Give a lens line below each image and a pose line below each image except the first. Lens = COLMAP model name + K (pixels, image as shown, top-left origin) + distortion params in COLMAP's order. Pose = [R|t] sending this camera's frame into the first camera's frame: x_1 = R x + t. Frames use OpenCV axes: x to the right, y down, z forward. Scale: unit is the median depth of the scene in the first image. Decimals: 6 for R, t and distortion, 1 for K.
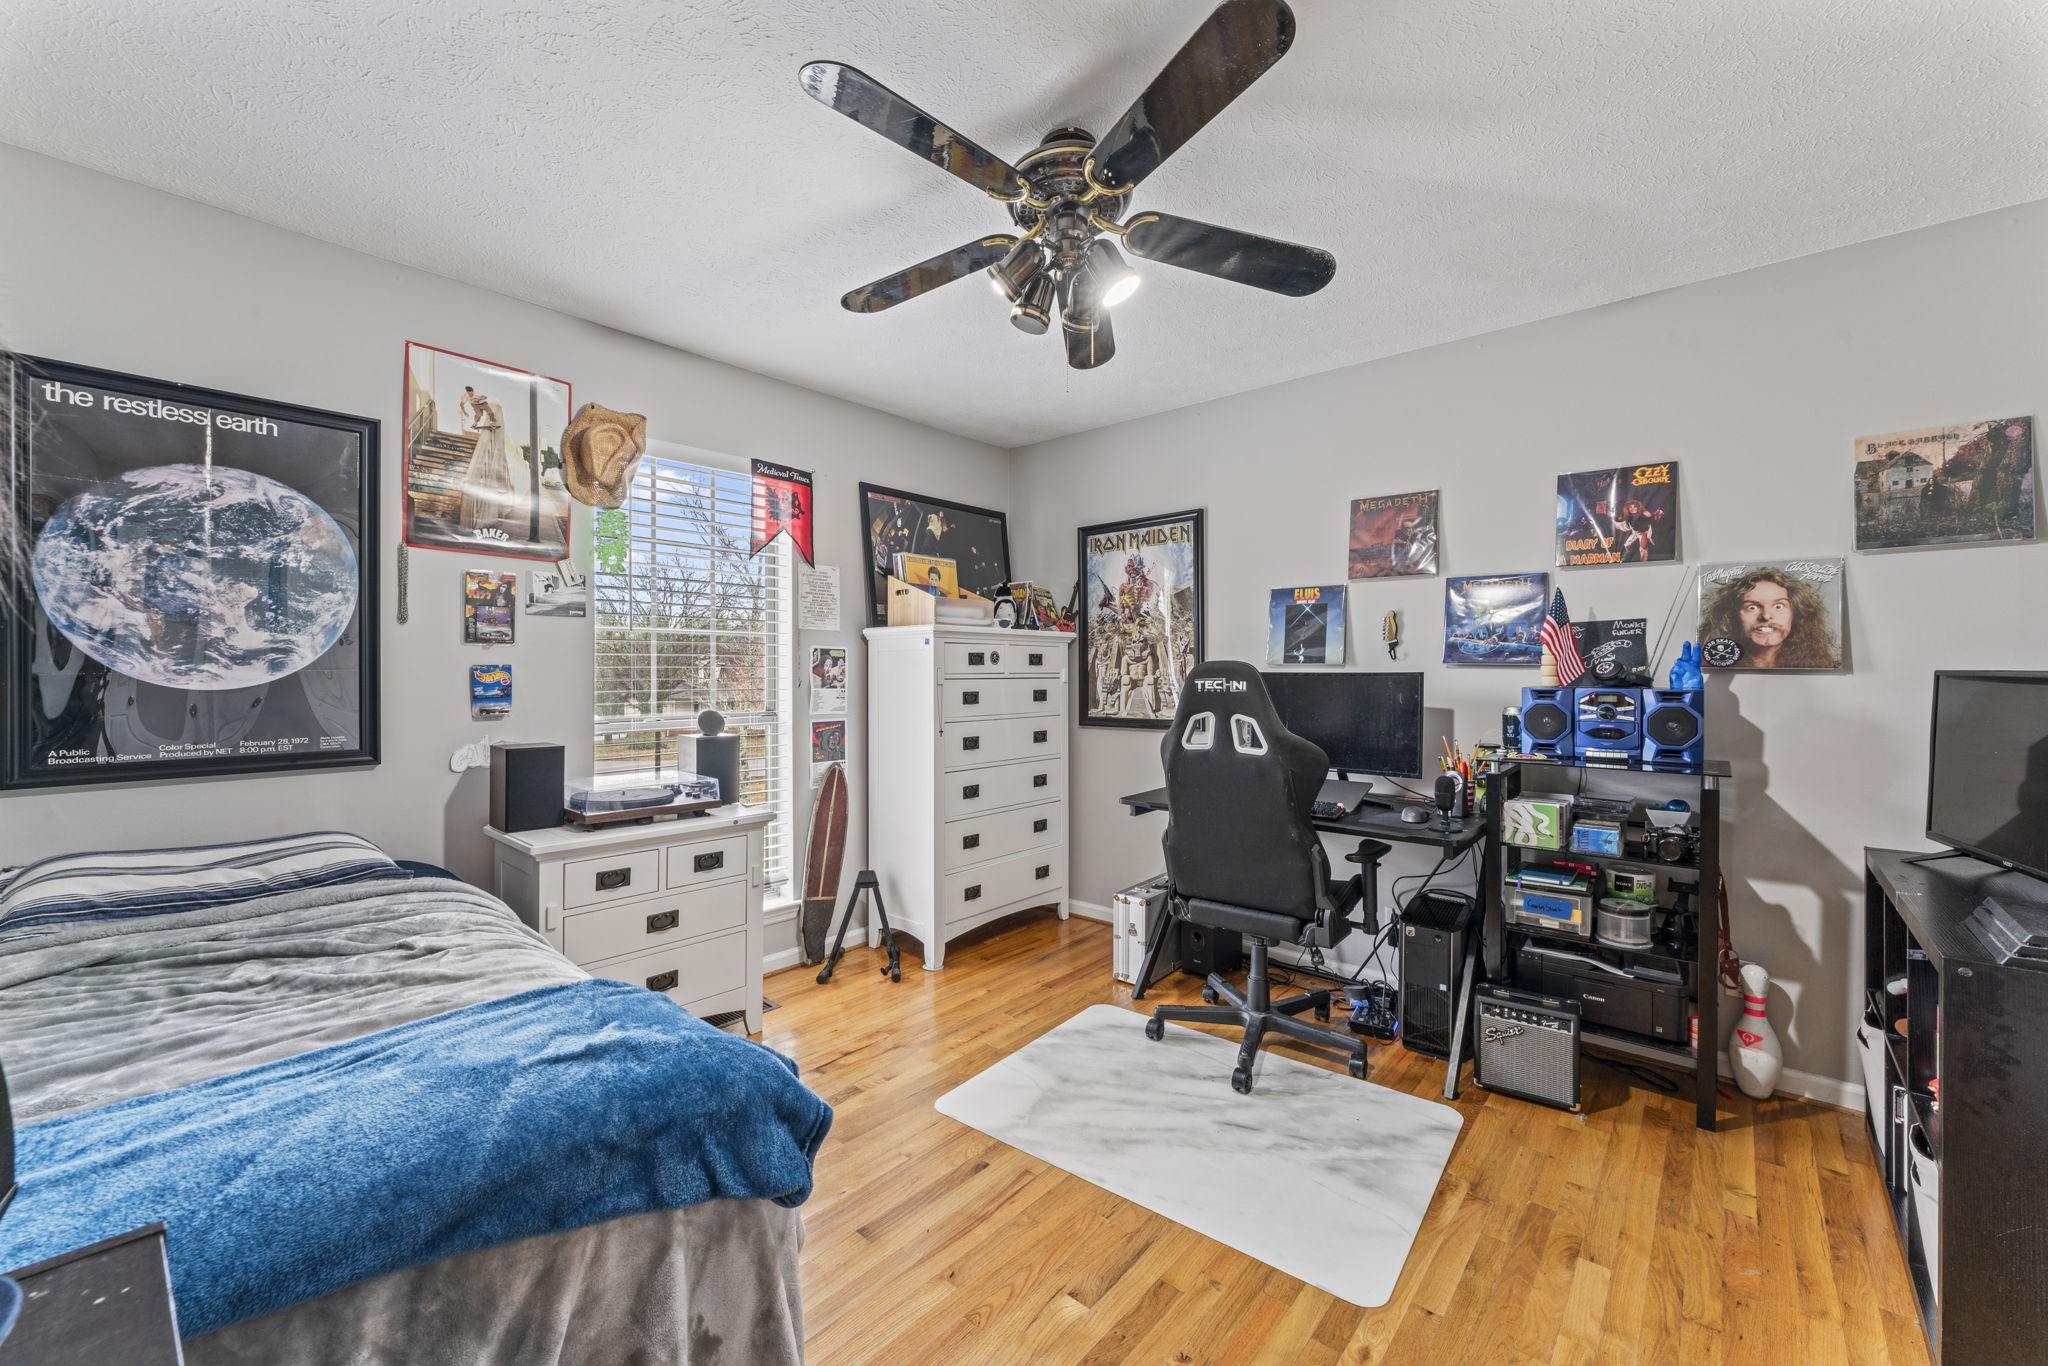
lens RADIAL K [[814.3, 0, 1023.6], [0, 814.3, 674.5], [0, 0, 1]] dist [0.000893, -0.001080]
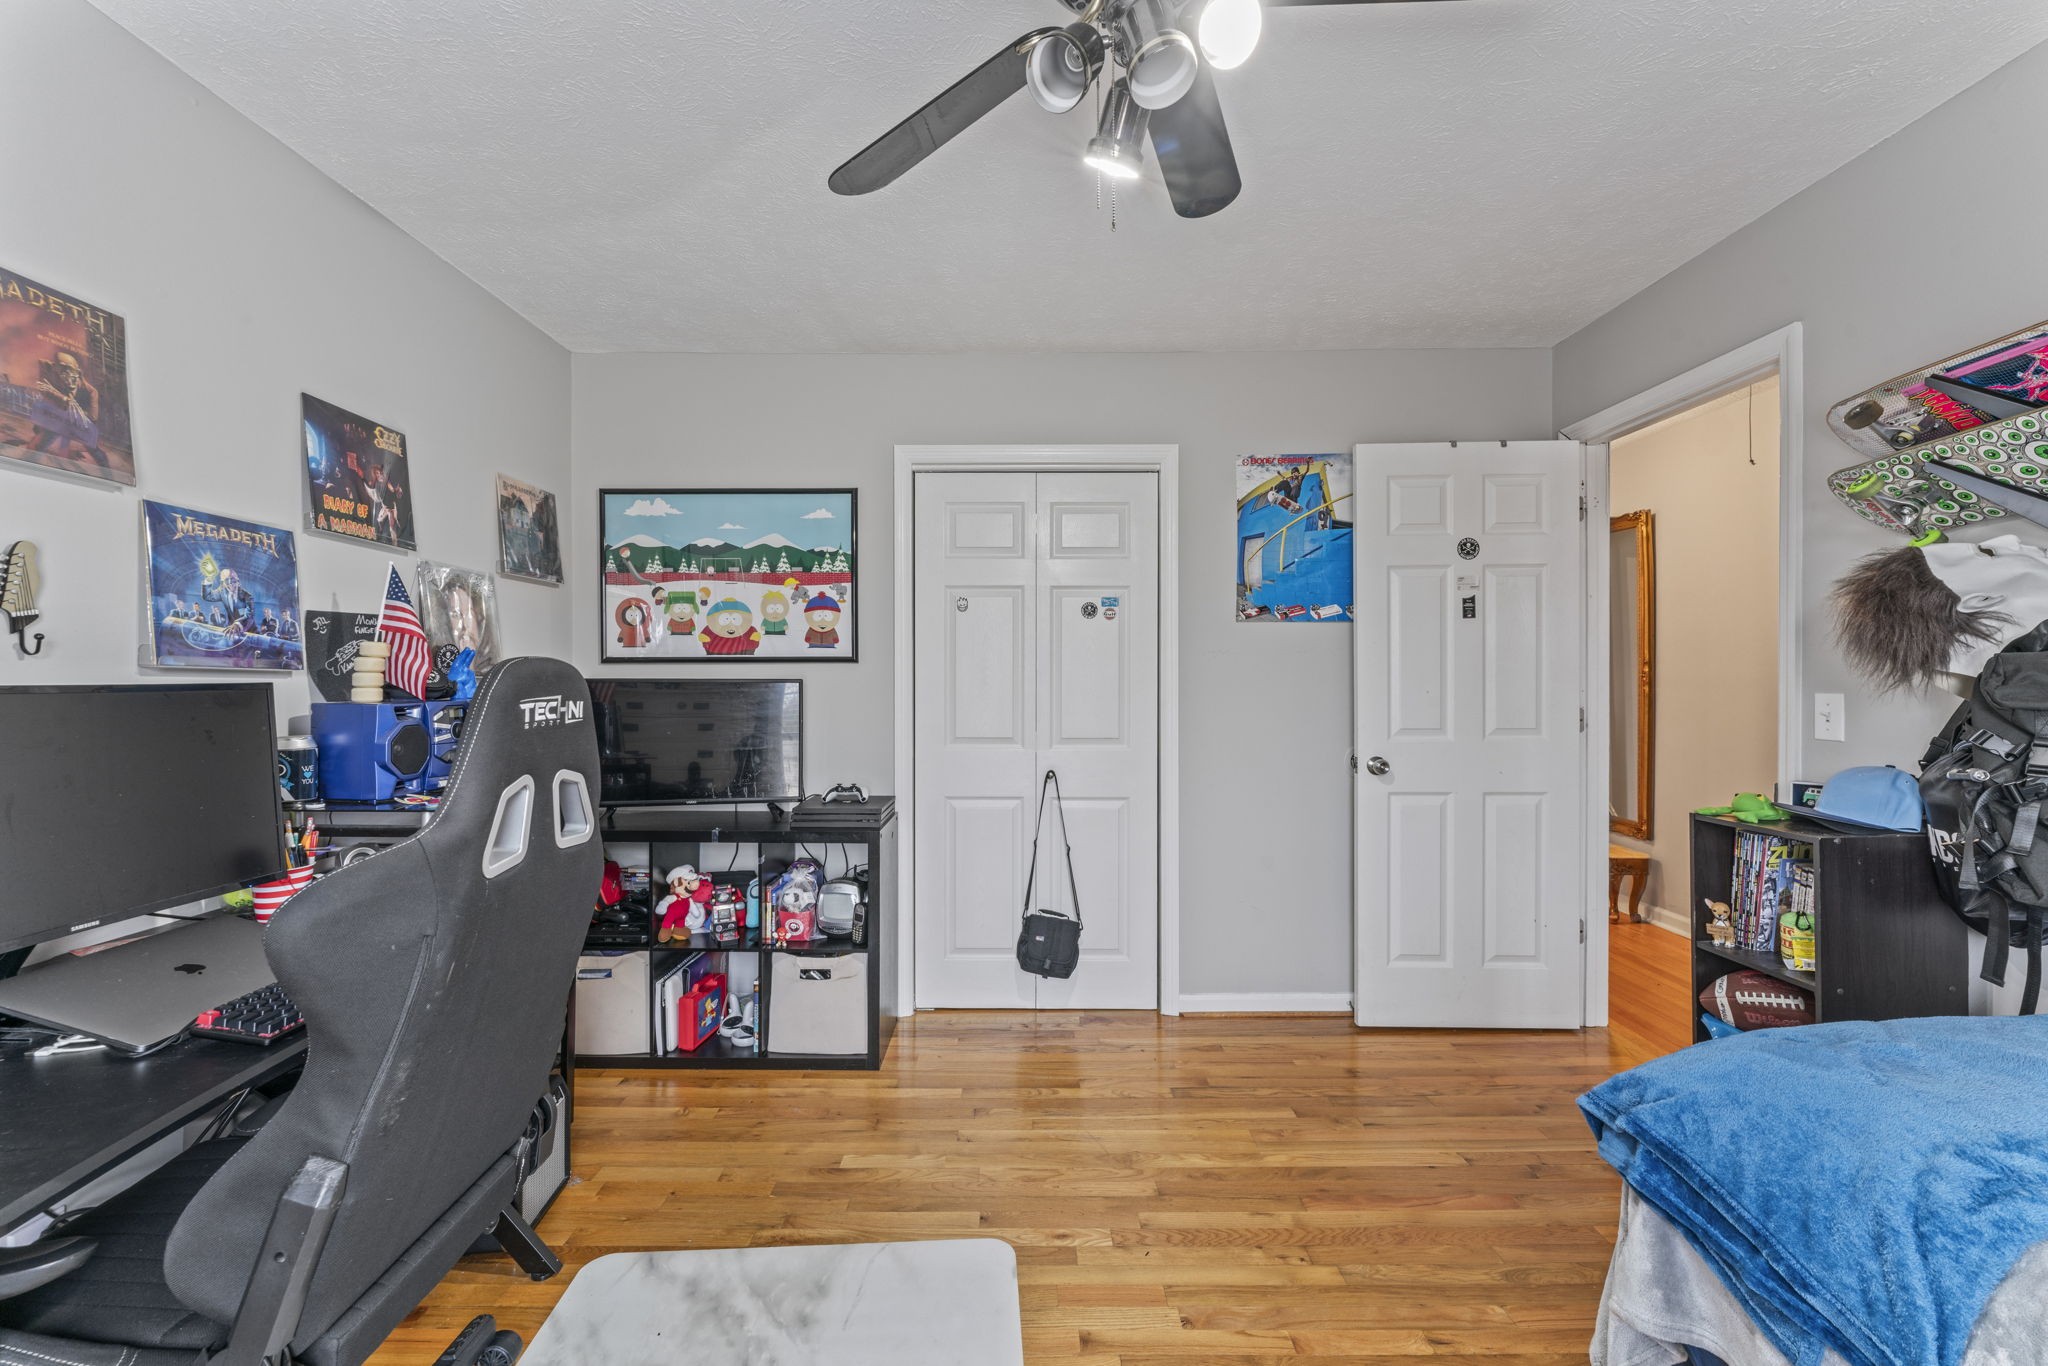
lens RADIAL K [[814.3, 0, 1027.6], [0, 814.3, 684.6], [0, 0, 1]] dist [0.000893, -0.001080]
pose [[-0.651370, -0.004447, 0.758747, -0.272433], [0.006259, 0.999917, 0.011234, -0.004675], [-0.758734, 0.012066, -0.651288, 1.051841]]
